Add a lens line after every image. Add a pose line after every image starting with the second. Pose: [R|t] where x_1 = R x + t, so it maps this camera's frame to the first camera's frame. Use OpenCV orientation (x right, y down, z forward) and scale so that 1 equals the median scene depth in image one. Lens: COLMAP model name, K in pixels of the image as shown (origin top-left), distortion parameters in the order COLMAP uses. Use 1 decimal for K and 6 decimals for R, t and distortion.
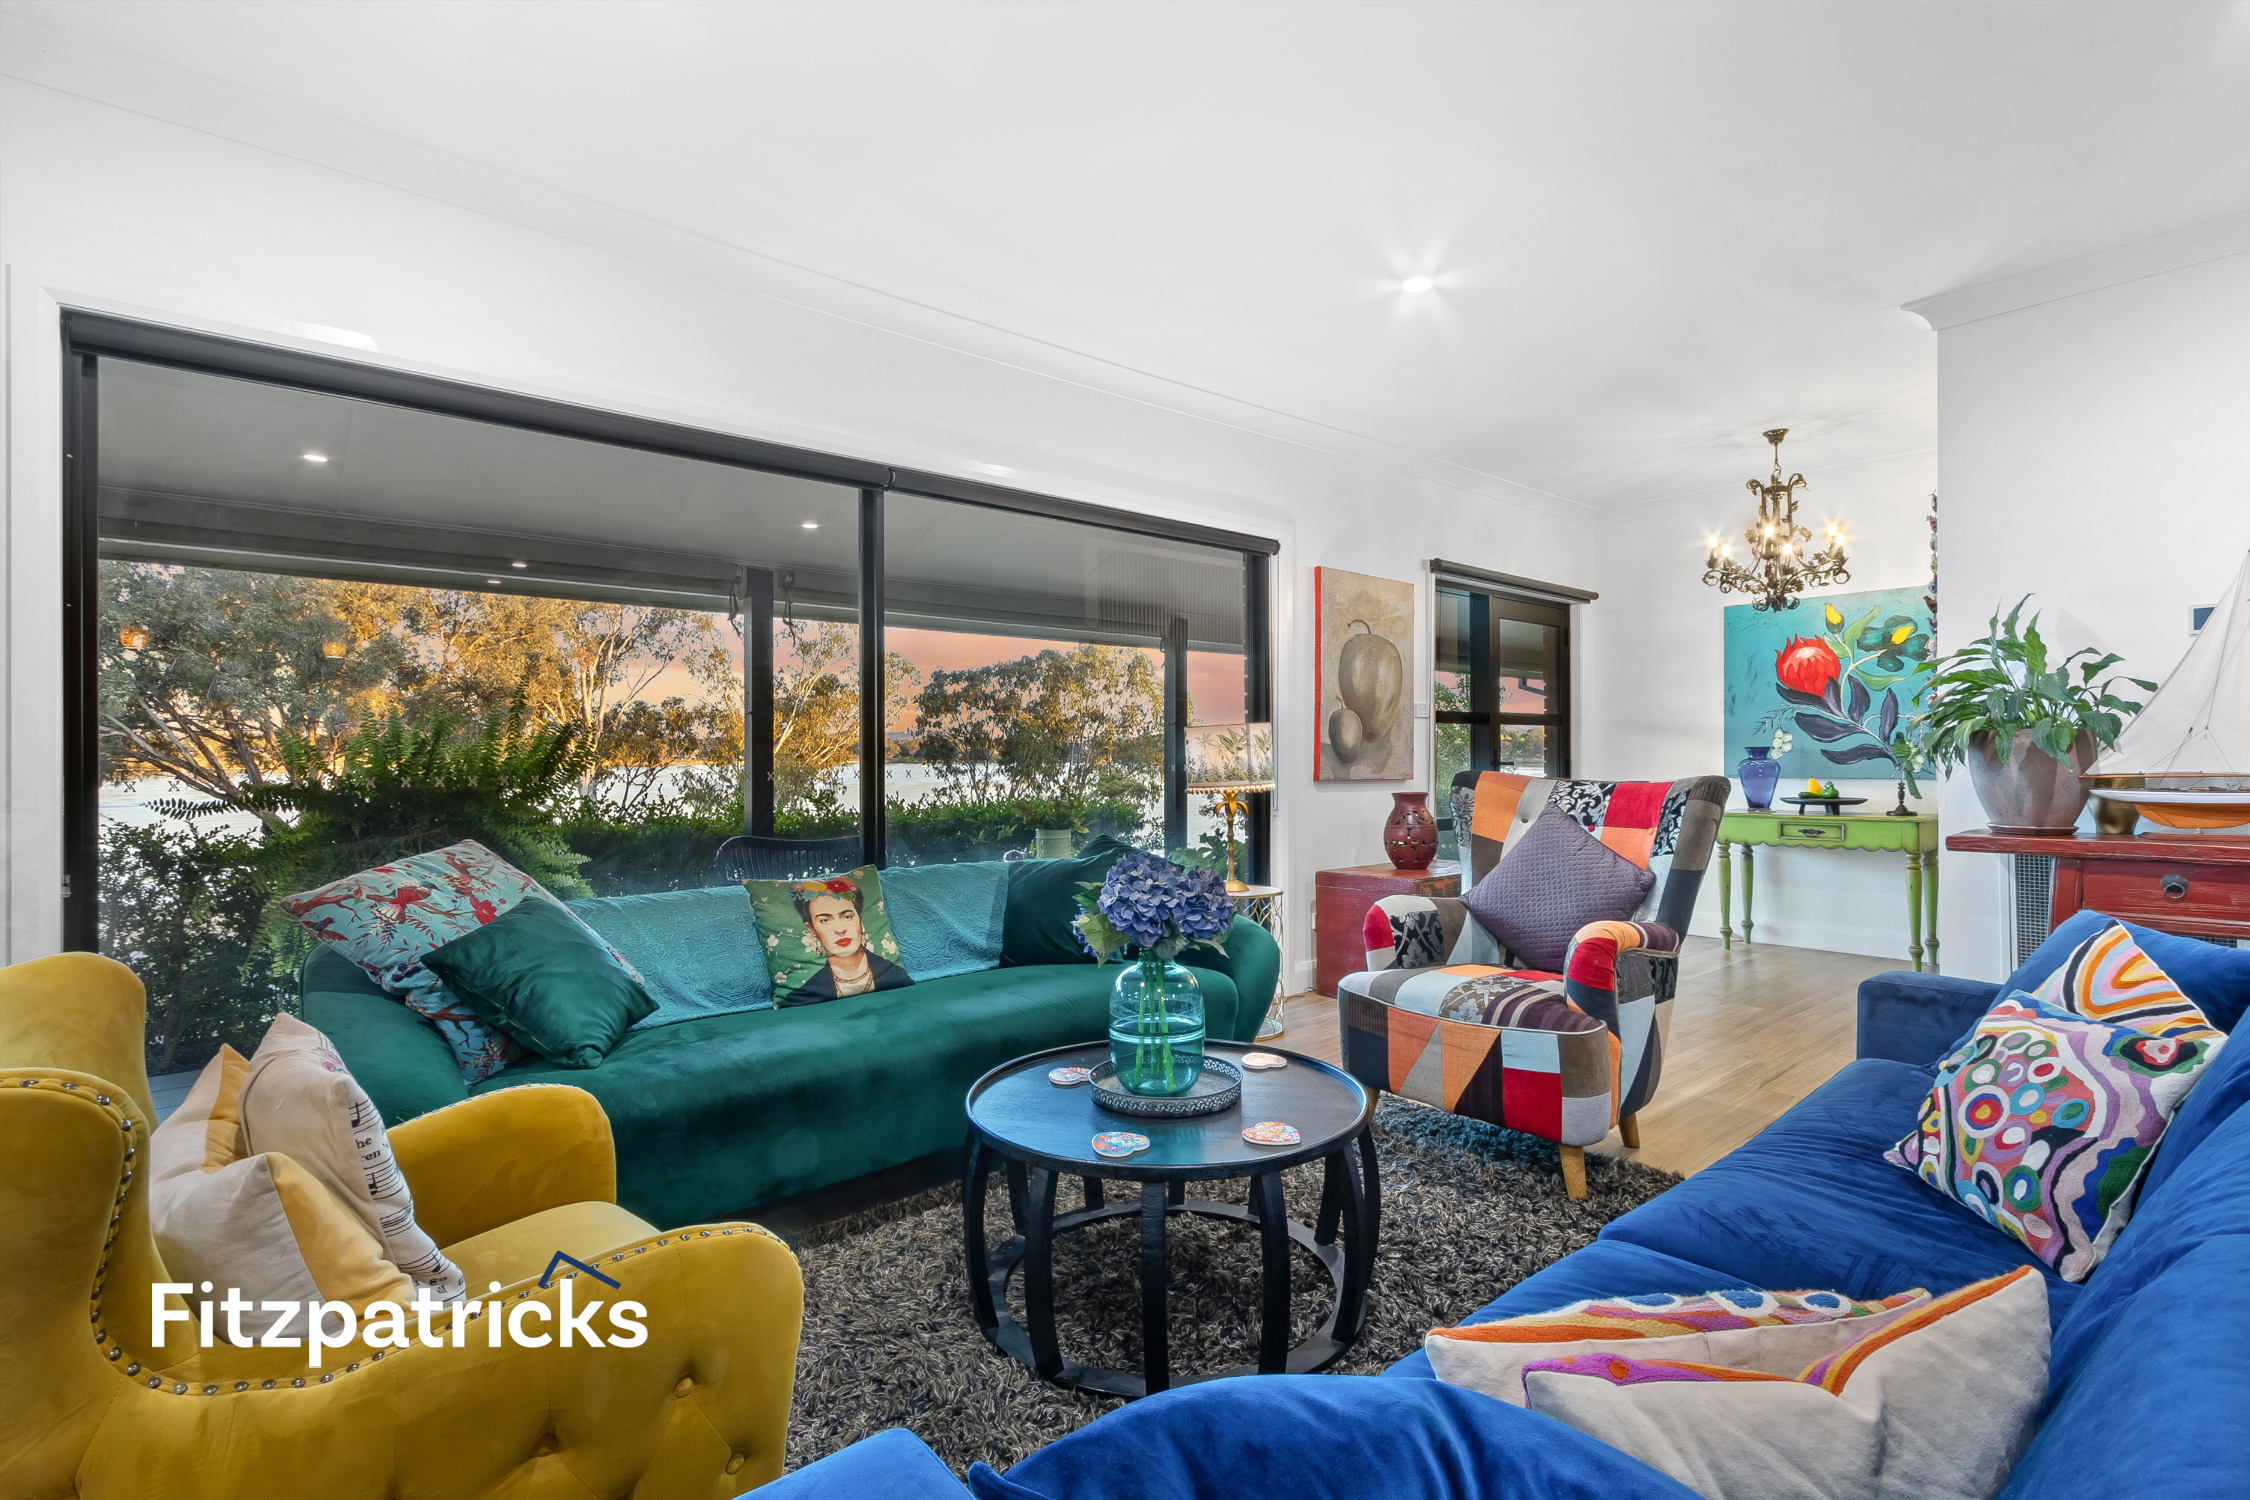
lens RADIAL K [[1064.4, 0, 1131.7], [0, 1064.4, 750.1], [0, 0, 1]] dist [0.012306, -0.000127]
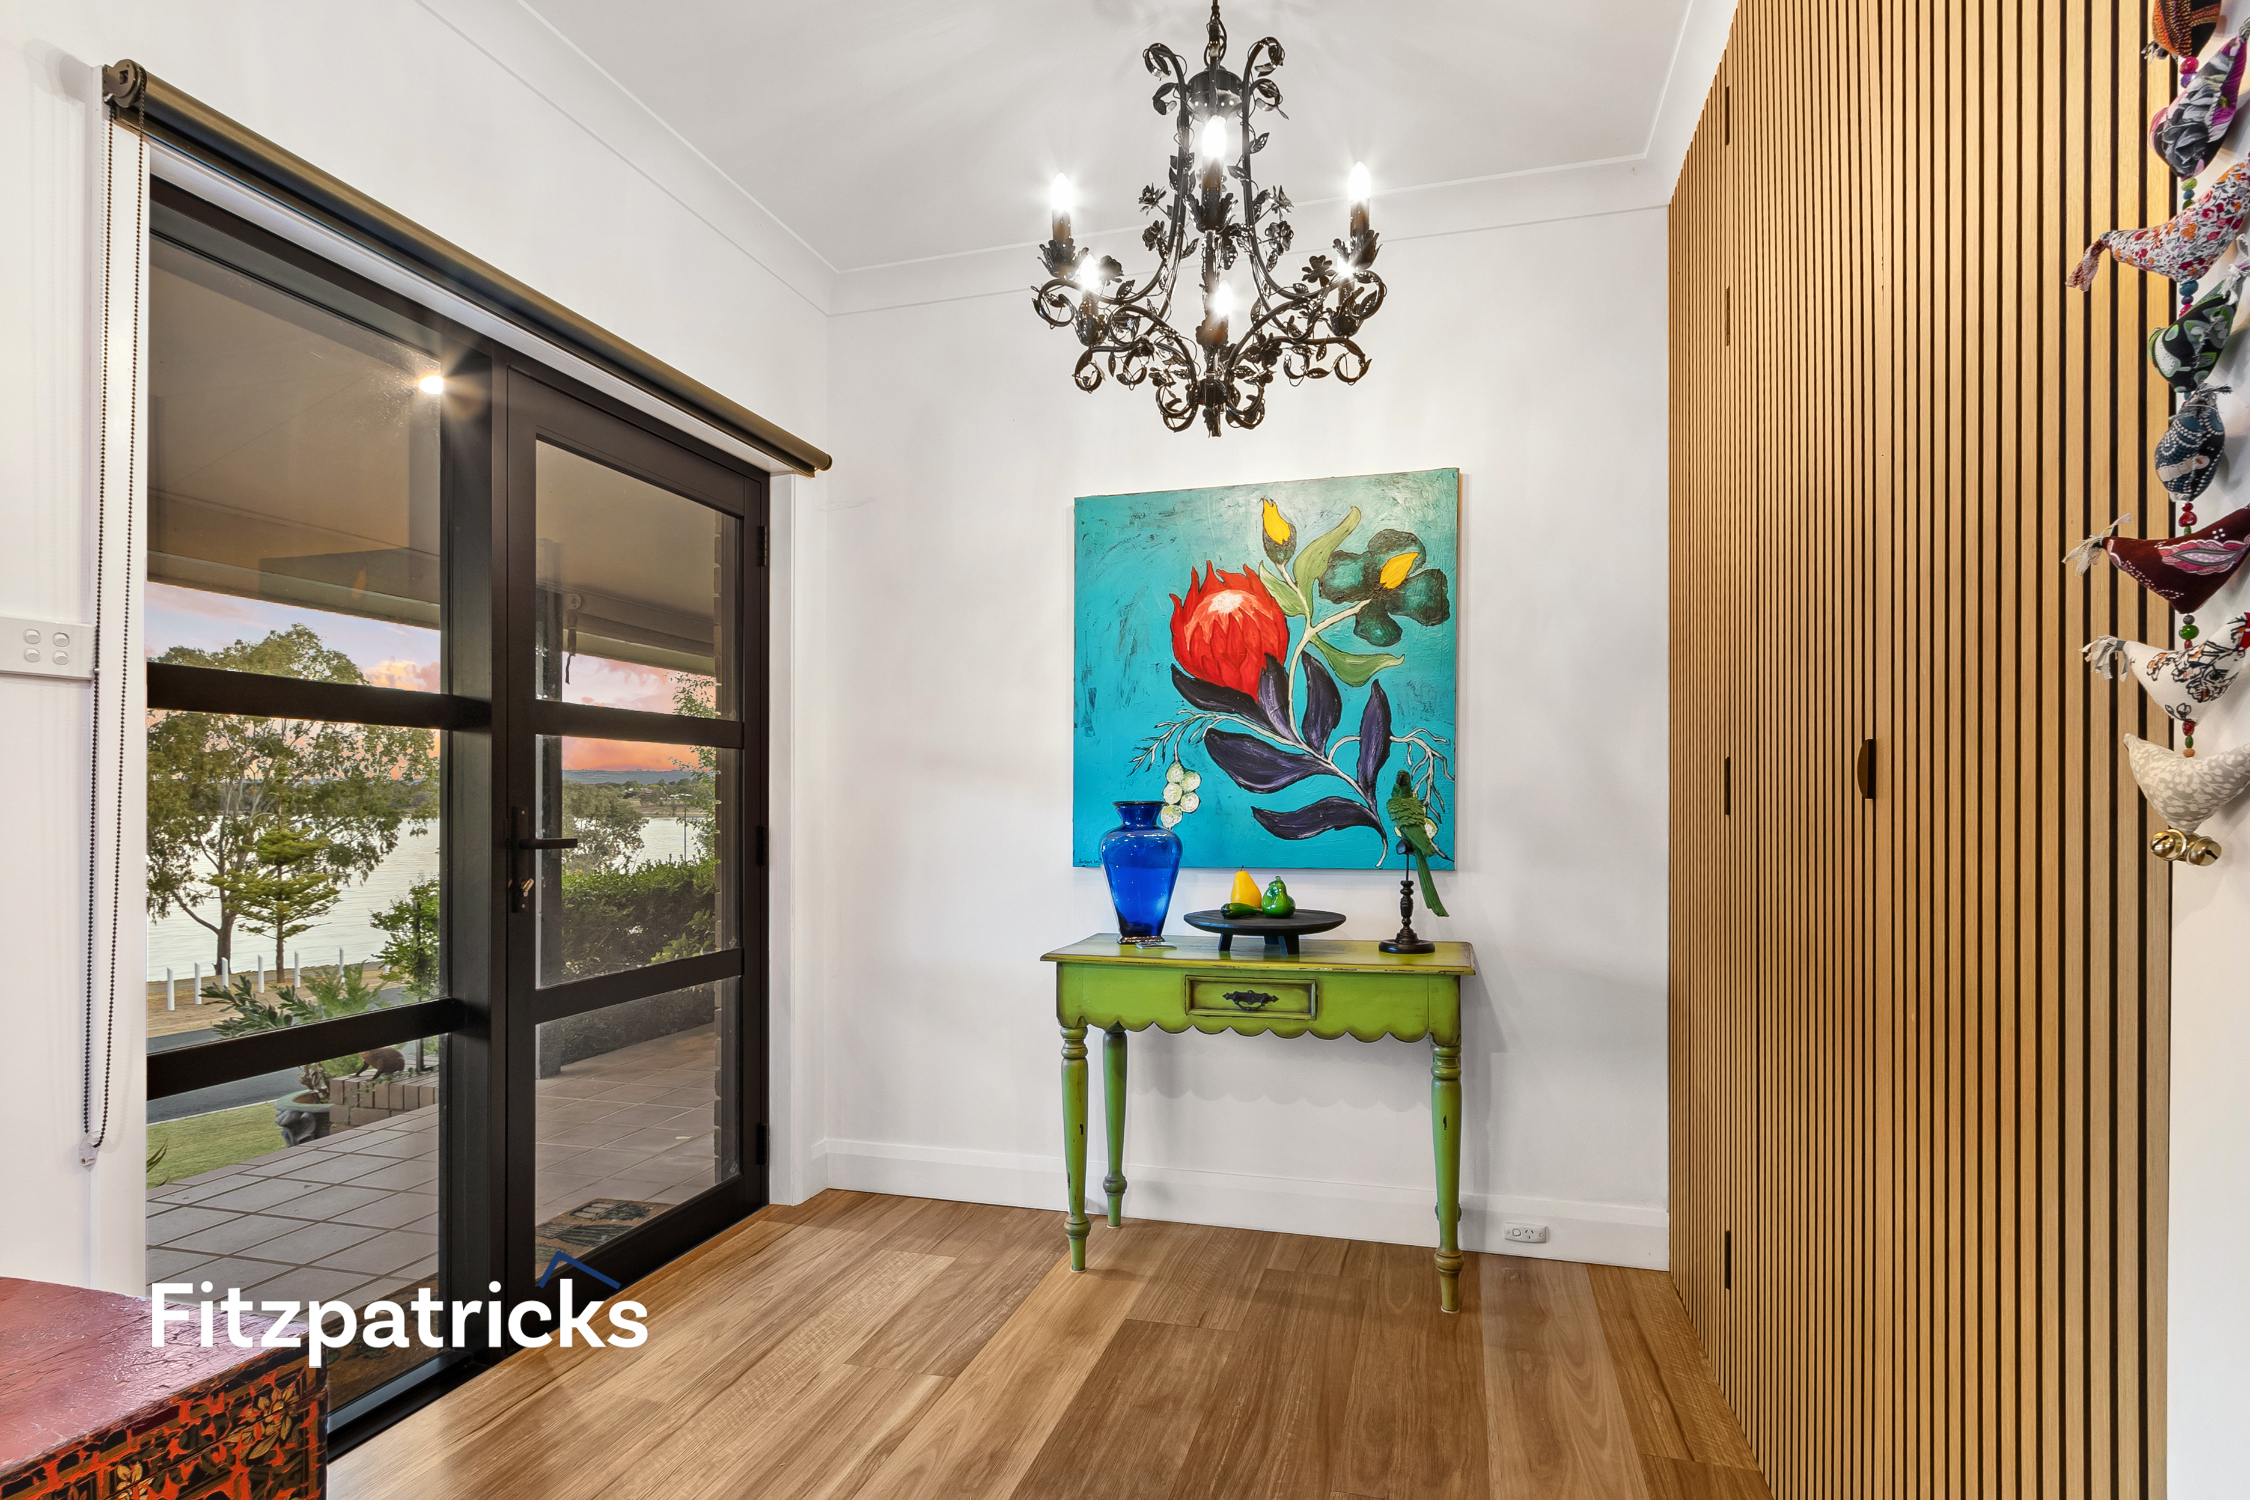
lens RADIAL K [[1140.4, 0, 1126.5], [0, 1140.4, 805.8], [0, 0, 1]] dist [-0.000767, -0.000202]
pose [[0.842064, 0.005360, 0.539351, 0.329018], [-0.007598, 0.999969, 0.001925, -0.002004], [-0.539324, -0.005719, 0.842079, 0.611916]]
